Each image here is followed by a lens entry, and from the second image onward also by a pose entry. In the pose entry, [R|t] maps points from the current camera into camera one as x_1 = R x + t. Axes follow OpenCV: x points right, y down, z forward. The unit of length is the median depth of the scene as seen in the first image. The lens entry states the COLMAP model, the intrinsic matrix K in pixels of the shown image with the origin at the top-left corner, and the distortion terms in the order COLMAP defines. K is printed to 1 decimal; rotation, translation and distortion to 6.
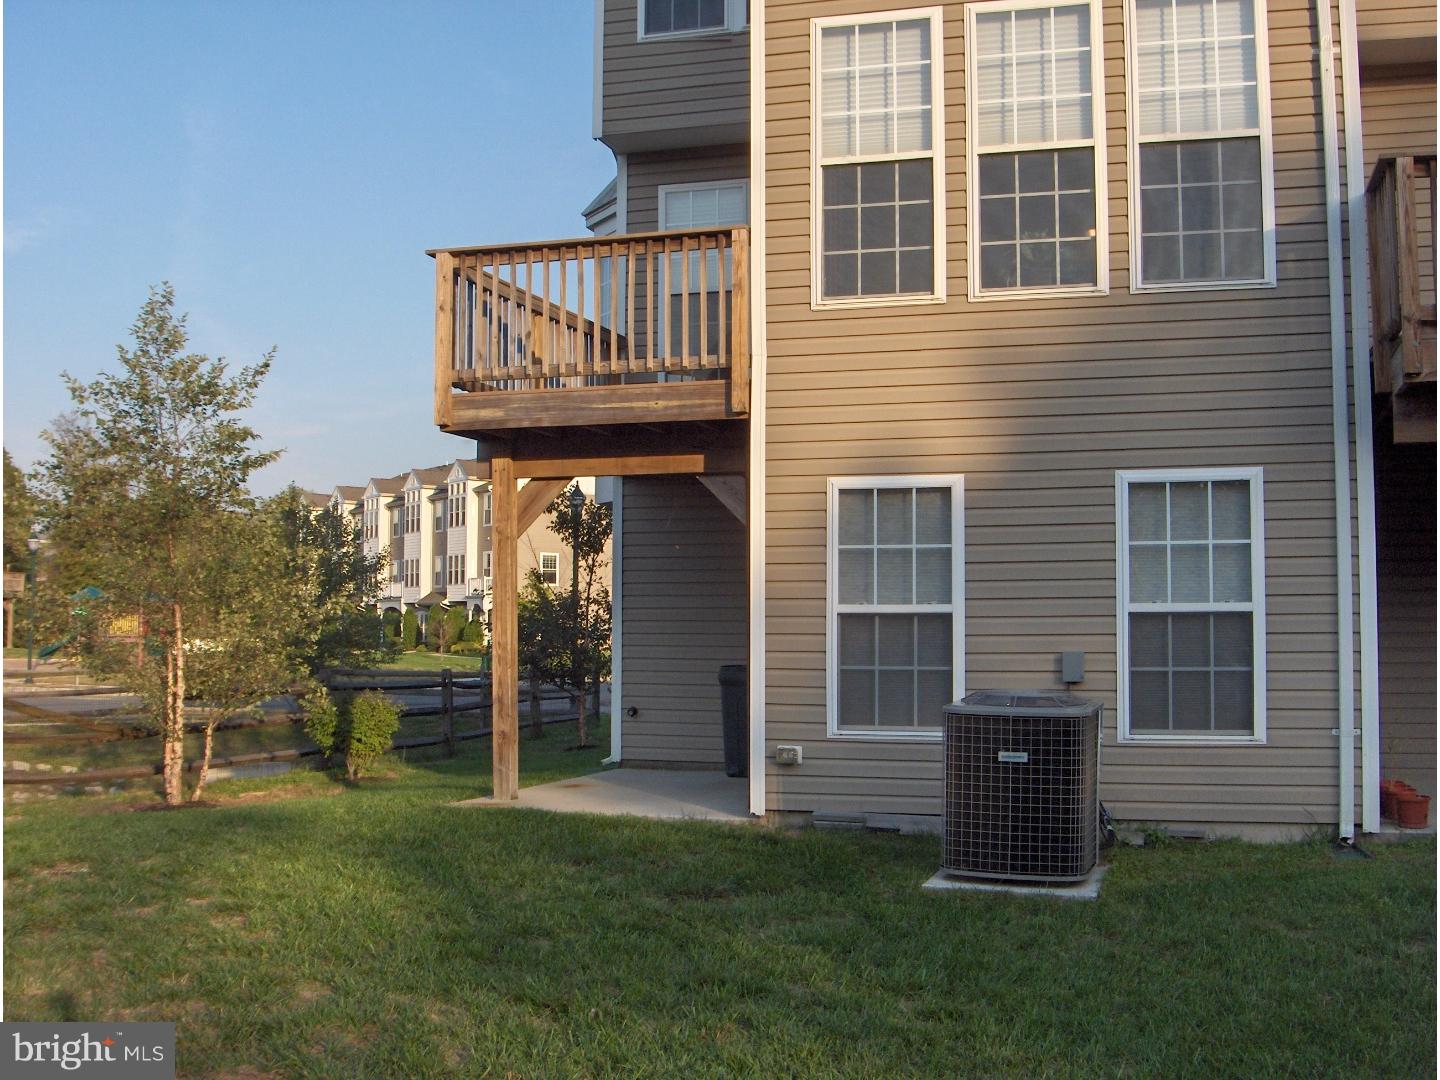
lens RADIAL K [[1650.5, 0, 720.0], [0, 1650.5, 540.0], [0, 0, 1]] dist [-0.142703, 0.014587]
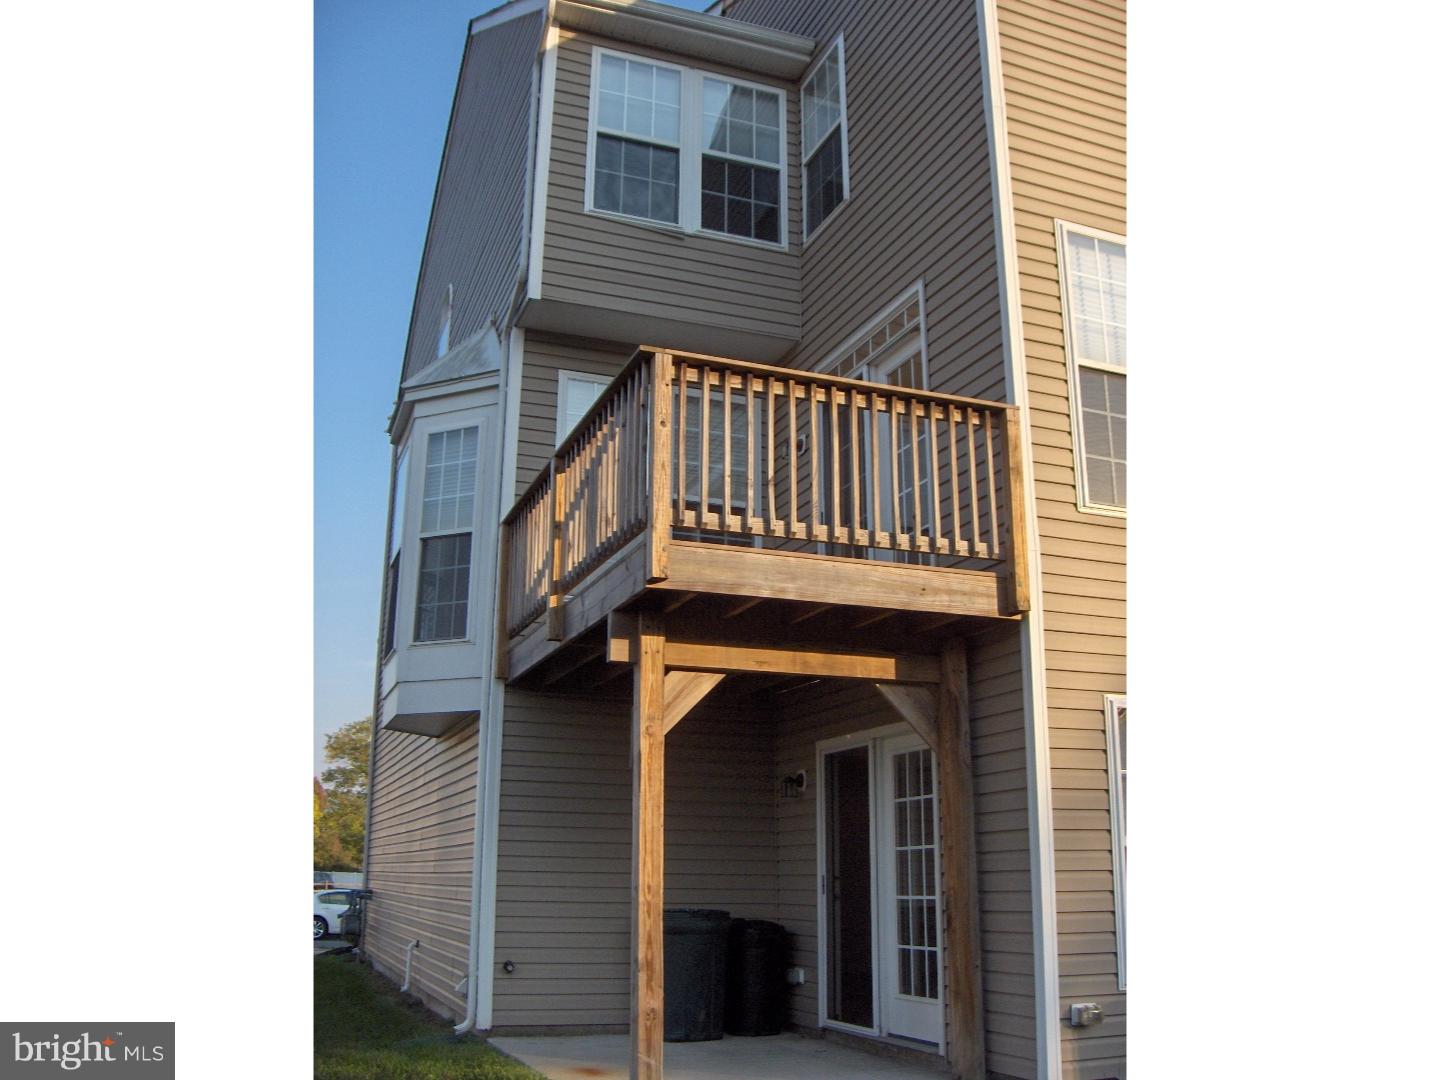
lens RADIAL K [[1245.6, 0, 720.0], [0, 1245.6, 540.0], [0, 0, 1]] dist [-0.126978, -0.002279]
pose [[0.783377, 0.164960, 0.599257, -0.486319], [-0.039169, 0.975324, -0.217278, 0.032170], [-0.620311, 0.146738, 0.770508, 0.562031]]
